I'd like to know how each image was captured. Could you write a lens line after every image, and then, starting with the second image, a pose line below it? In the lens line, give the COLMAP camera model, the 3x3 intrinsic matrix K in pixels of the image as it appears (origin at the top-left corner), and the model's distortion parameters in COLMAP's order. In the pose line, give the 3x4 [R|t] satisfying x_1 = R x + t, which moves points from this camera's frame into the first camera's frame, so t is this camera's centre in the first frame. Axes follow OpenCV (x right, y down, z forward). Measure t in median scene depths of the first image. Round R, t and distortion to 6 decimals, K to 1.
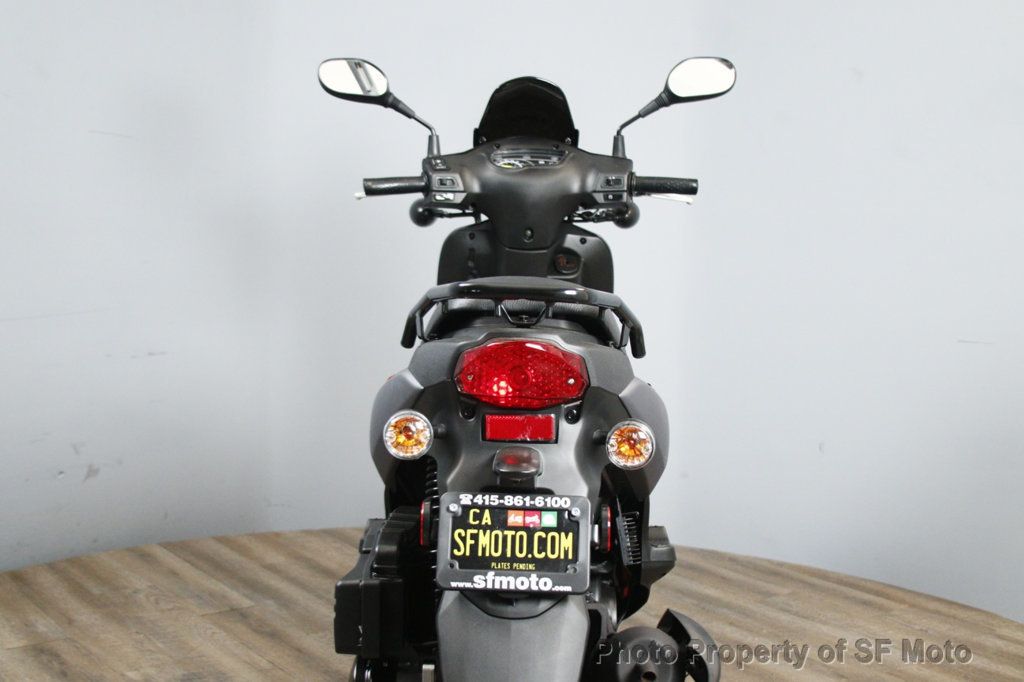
lens RADIAL K [[1327.2, 0, 517.4], [0, 1327.2, 343.8], [0, 0, 1]] dist [-0.133362, 0.000000]
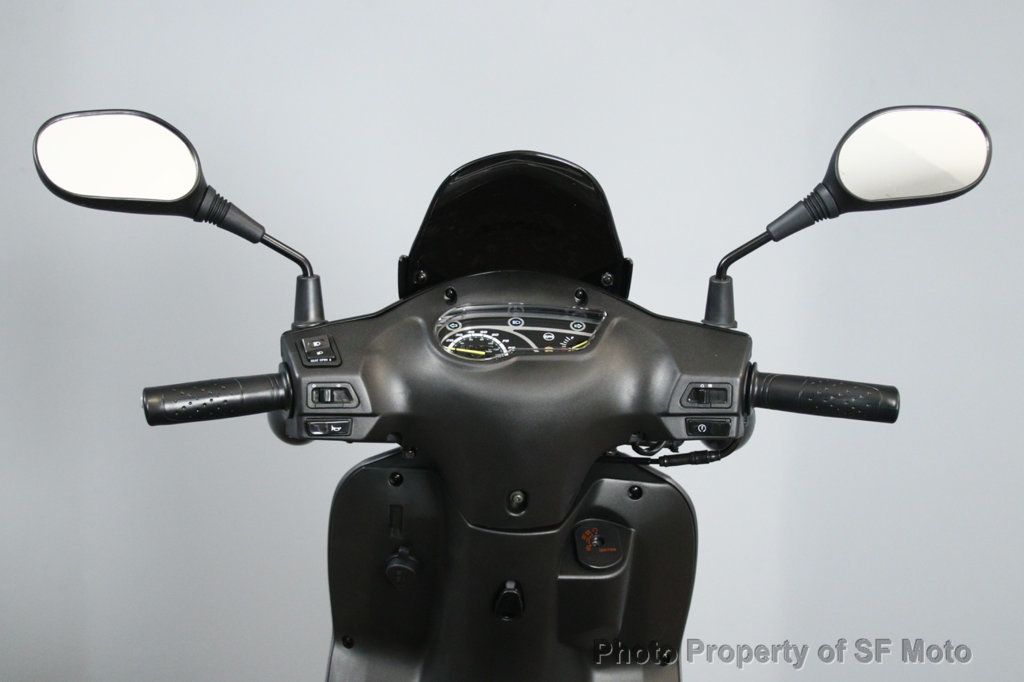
lens RADIAL K [[1563.3, 0, 506.0], [0, 1563.3, 337.5], [0, 0, 1]] dist [-0.113121, 0.000000]
pose [[0.999882, 0.012405, -0.009033, 0.008616], [-0.011838, 0.998110, 0.060299, -0.170844], [0.009764, -0.060185, 0.998140, 0.474660]]
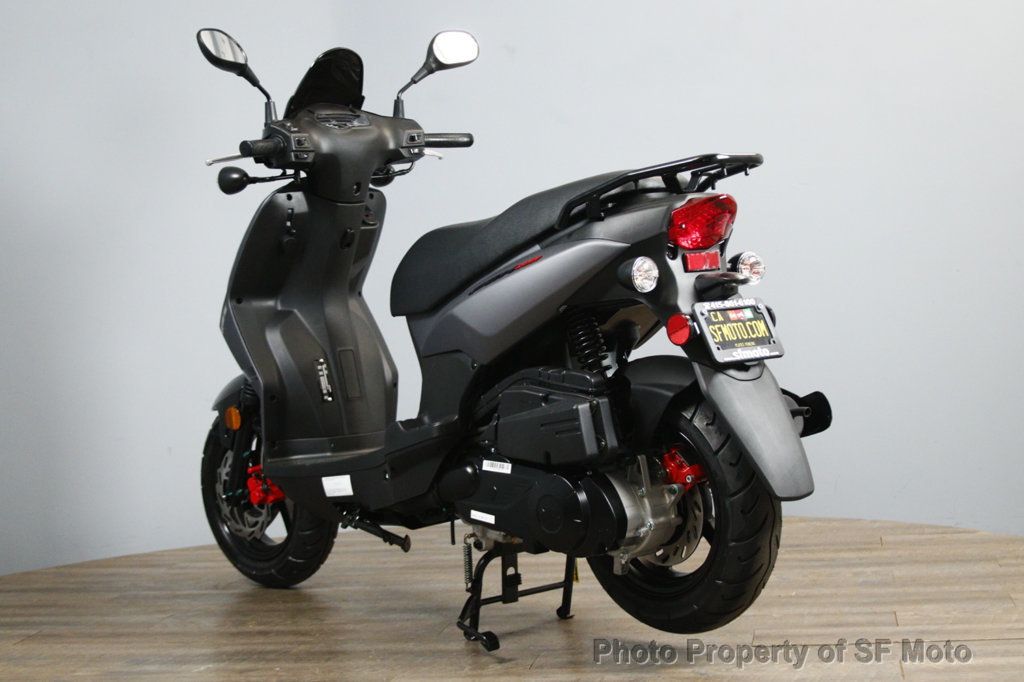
lens RADIAL K [[1822.9, 0, 509.9], [0, 1822.9, 339.4], [0, 0, 1]] dist [-0.033042, 0.000000]
pose [[0.742589, -0.105289, 0.661420, -0.924867], [0.161305, 0.986612, -0.024046, 0.100852], [-0.650033, 0.124547, 0.749630, -0.216268]]
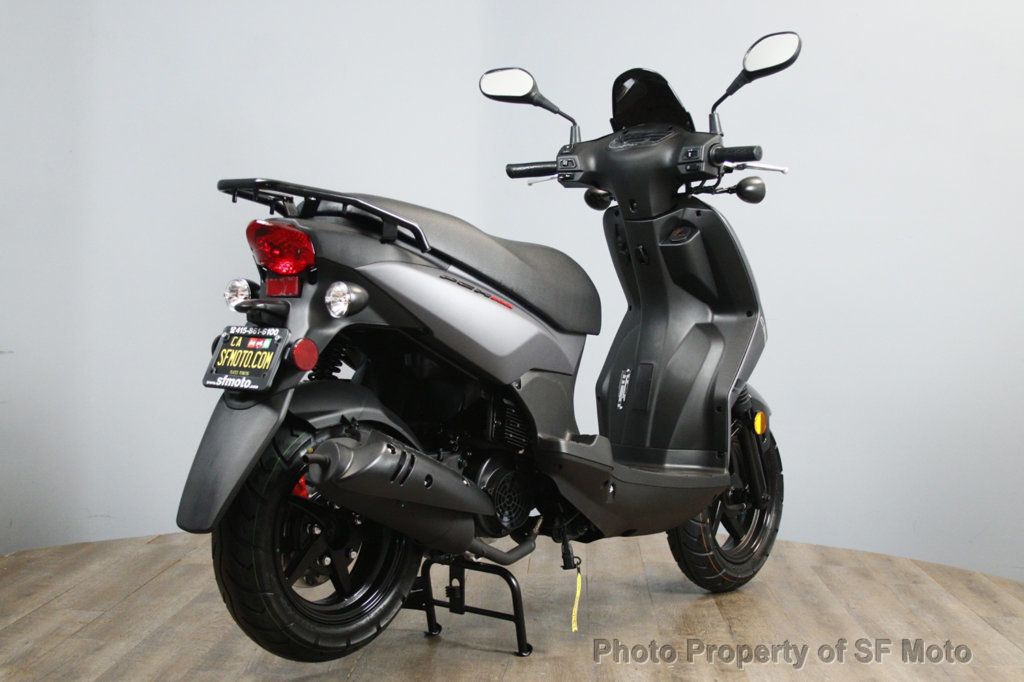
lens RADIAL K [[1581.4, 0, 507.3], [0, 1581.4, 343.1], [0, 0, 1]] dist [-0.023942, 0.000000]
pose [[0.759745, 0.007340, -0.650179, 0.811980], [-0.075653, 0.994143, -0.077179, 0.148044], [0.645805, 0.107825, 0.755851, -0.082011]]
